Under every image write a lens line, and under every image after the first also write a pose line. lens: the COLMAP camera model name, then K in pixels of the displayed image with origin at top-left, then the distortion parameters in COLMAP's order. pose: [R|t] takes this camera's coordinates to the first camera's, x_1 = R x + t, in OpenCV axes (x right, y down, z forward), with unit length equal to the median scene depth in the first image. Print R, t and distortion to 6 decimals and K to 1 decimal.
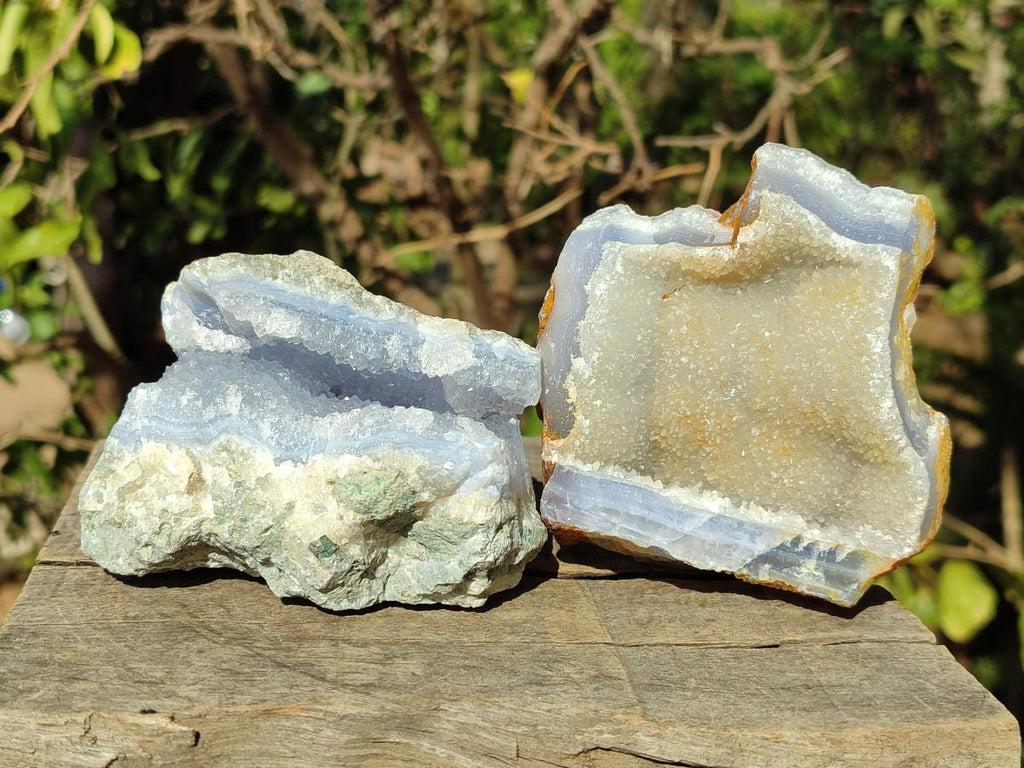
lens RADIAL K [[1526.6, 0, 512.0], [0, 1526.6, 384.0], [0, 0, 1]] dist [0.242048, -1.326123]
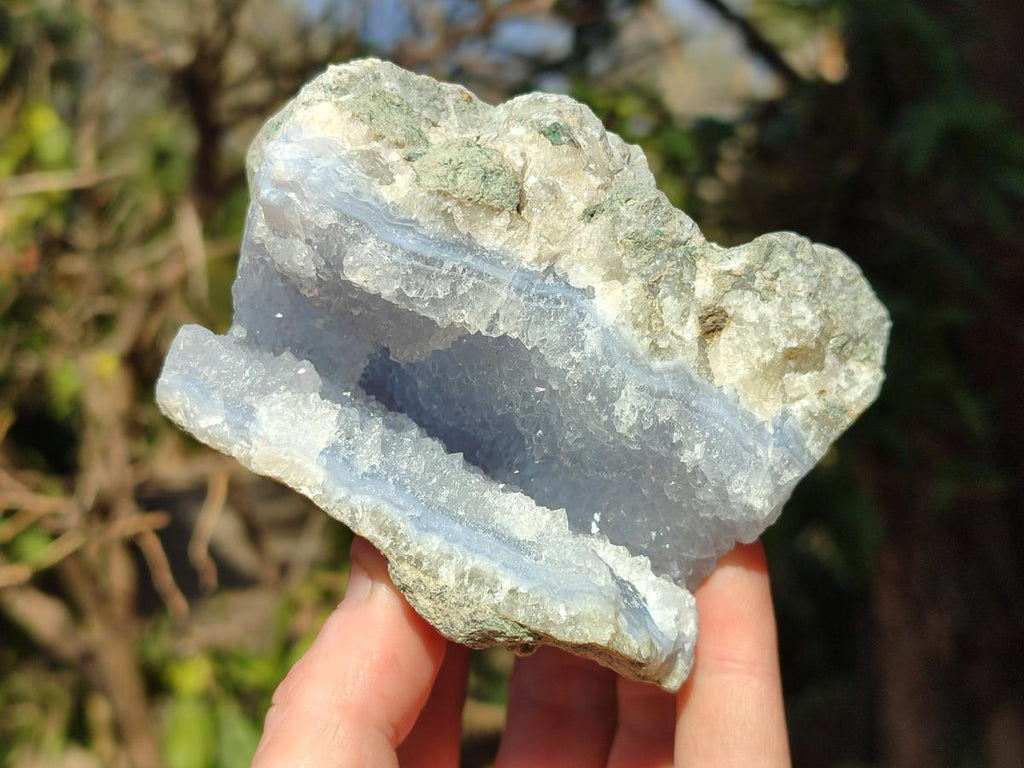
lens RADIAL K [[1526.6, 0, 512.0], [0, 1526.6, 384.0], [0, 0, 1]] dist [0.242048, -1.326123]
pose [[-0.949268, -0.314227, 0.012305, -0.138913], [0.285975, -0.846323, 0.449396, -0.283497], [-0.130798, 0.430116, 0.893248, 0.423965]]
